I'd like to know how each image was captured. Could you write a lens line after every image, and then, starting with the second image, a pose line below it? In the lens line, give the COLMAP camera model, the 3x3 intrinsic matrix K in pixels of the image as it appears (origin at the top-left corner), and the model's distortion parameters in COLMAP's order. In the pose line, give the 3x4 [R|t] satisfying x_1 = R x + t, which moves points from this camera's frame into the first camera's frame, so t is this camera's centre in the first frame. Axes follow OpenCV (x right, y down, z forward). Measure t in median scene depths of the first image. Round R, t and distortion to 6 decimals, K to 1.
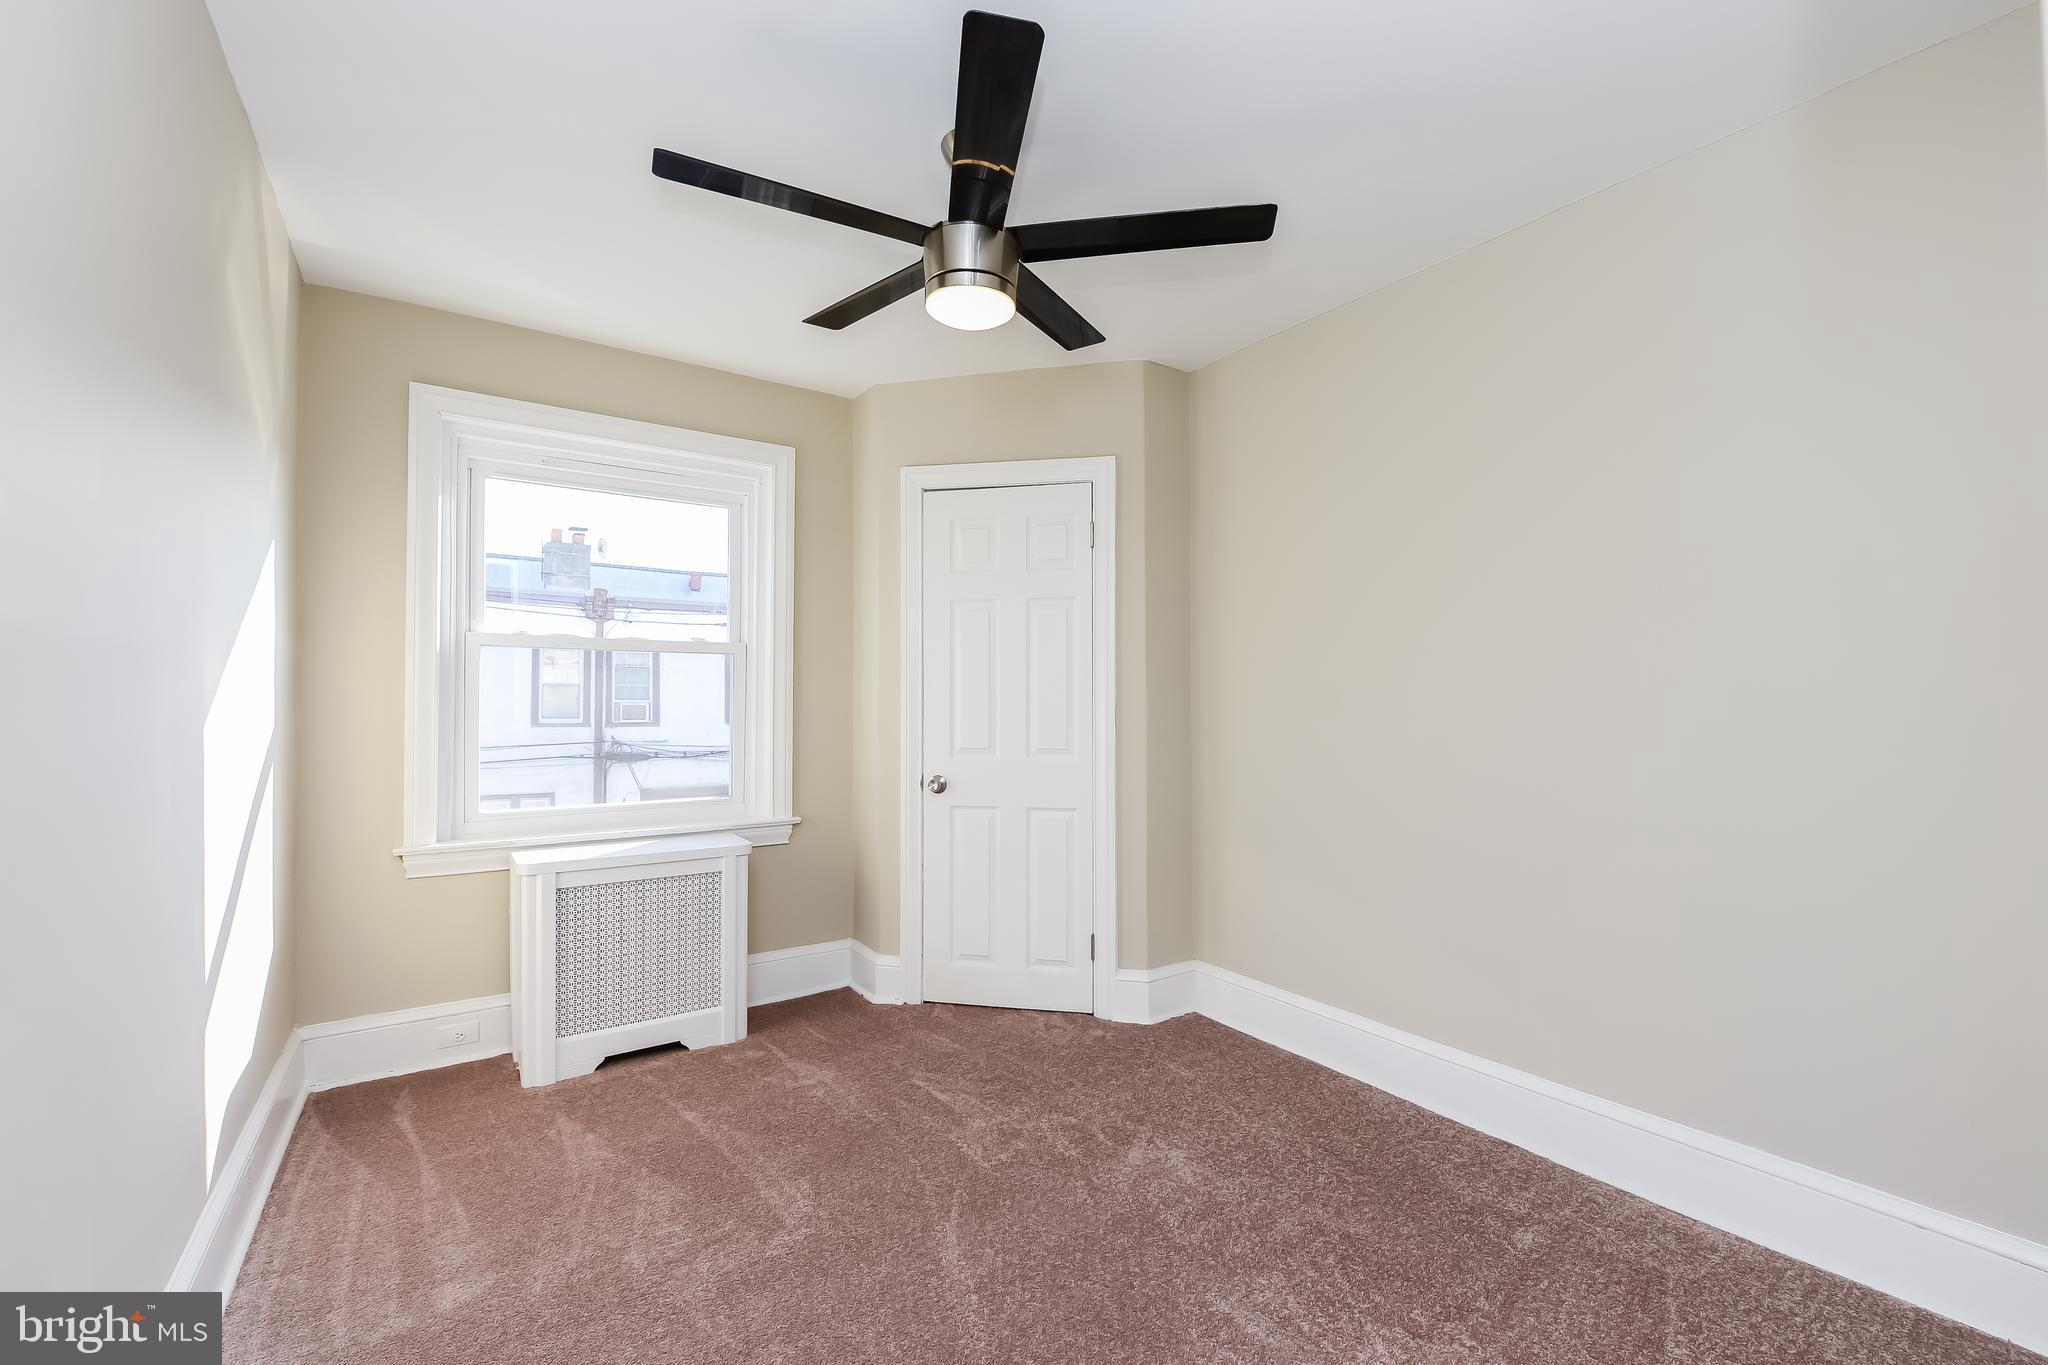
lens RADIAL K [[840.5, 0, 1023.3], [0, 840.5, 691.6], [0, 0, 1]] dist [0.001263, 0.000125]
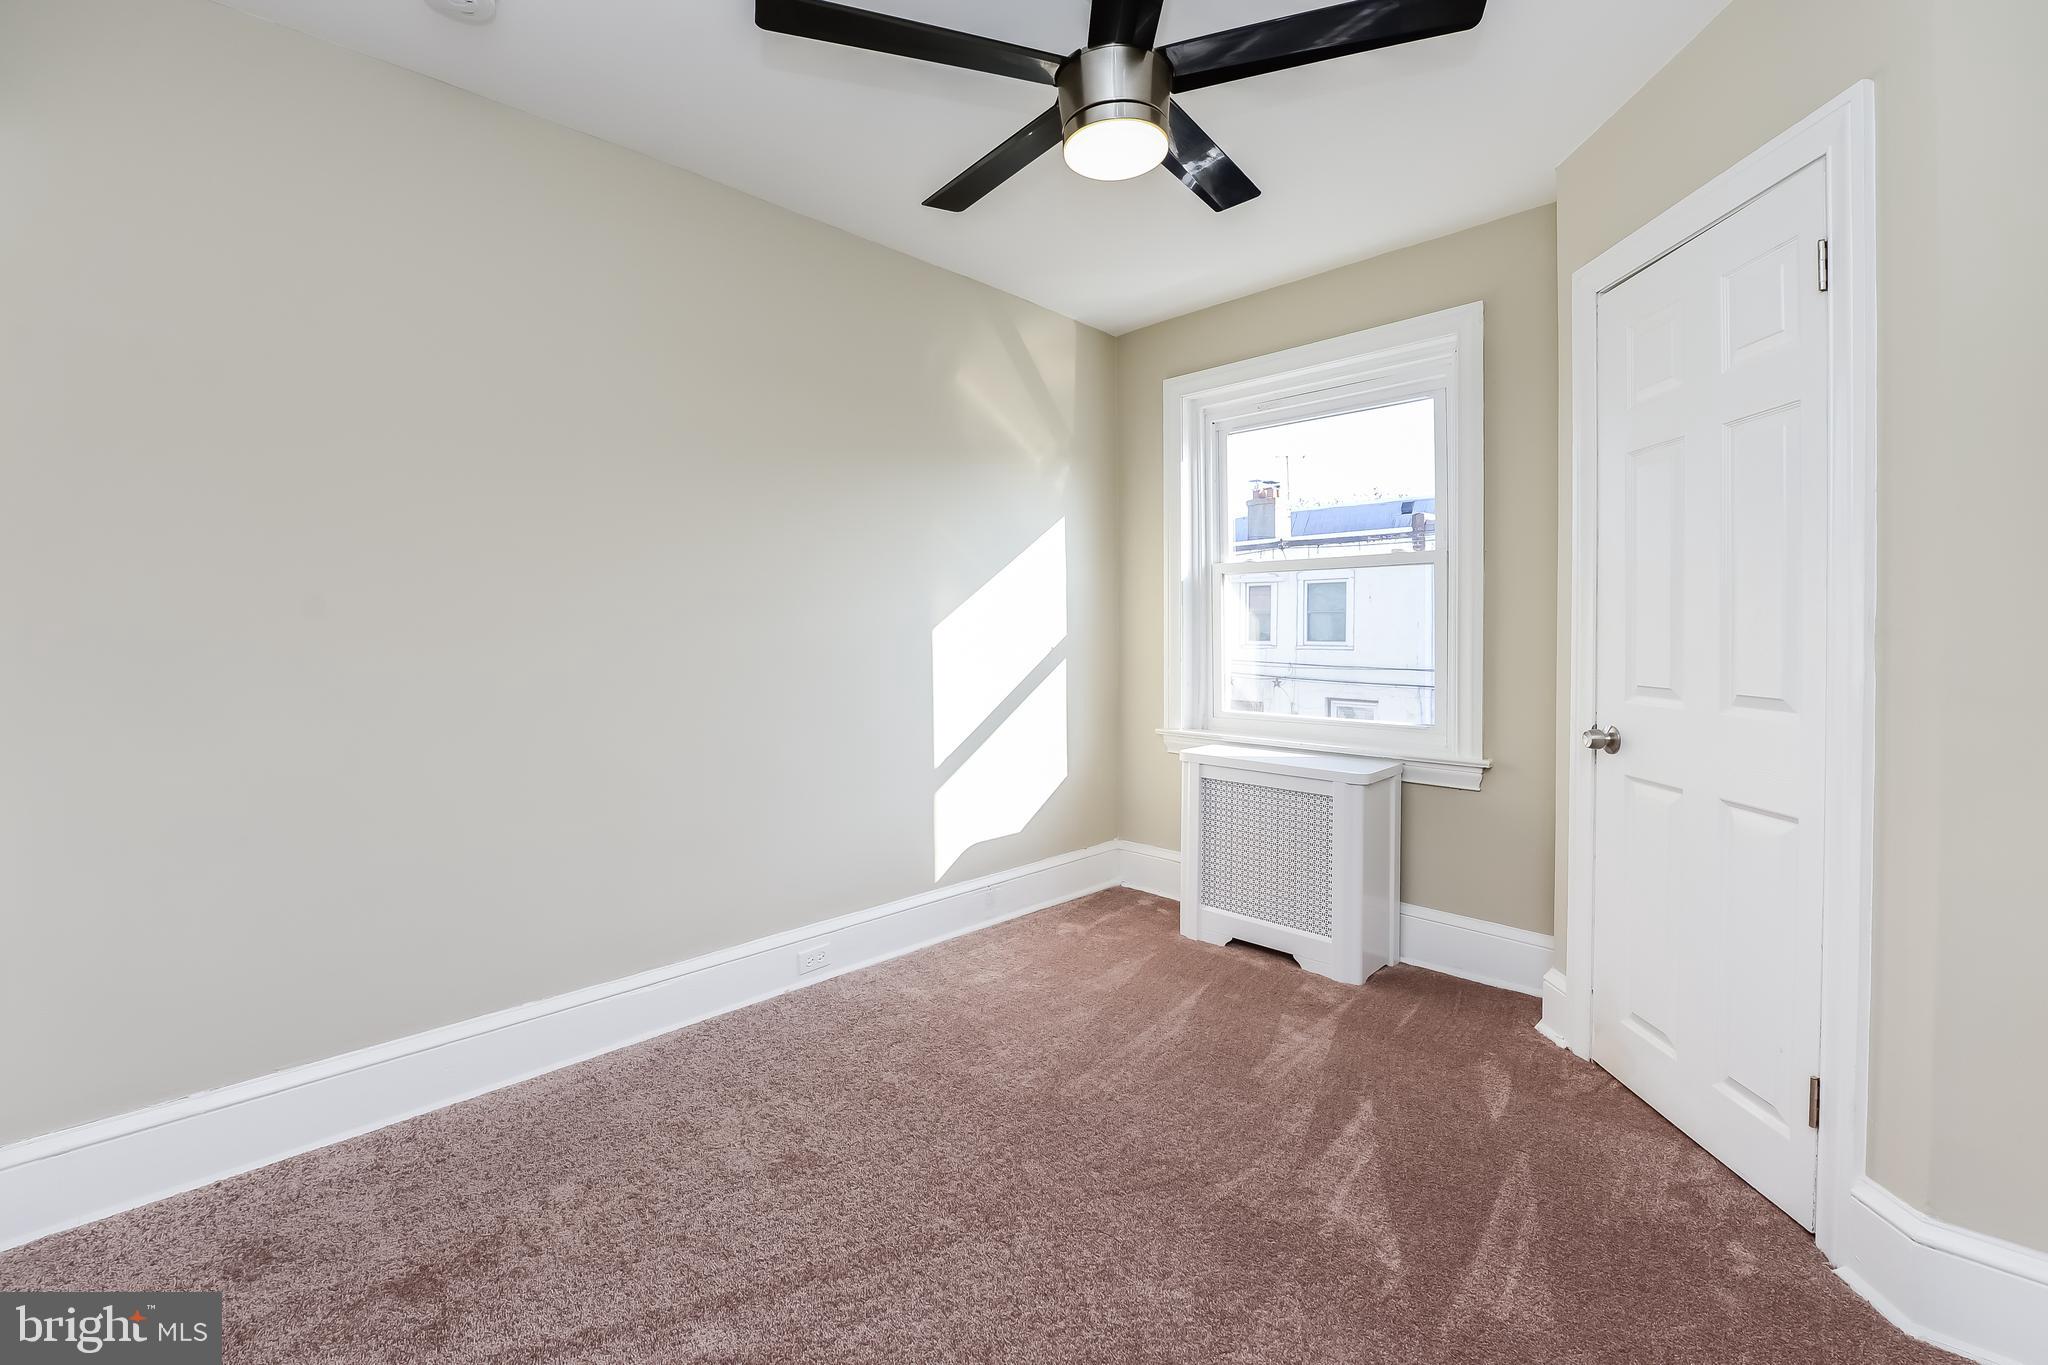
lens RADIAL K [[833.8, 0, 1023.8], [0, 833.8, 634.5], [0, 0, 1]] dist [-0.001202, -0.000220]
pose [[0.214235, 0.002755, -0.976778, 0.488008], [0.009238, 0.999946, 0.004846, 0.025118], [0.976738, -0.010062, 0.214198, 0.472574]]
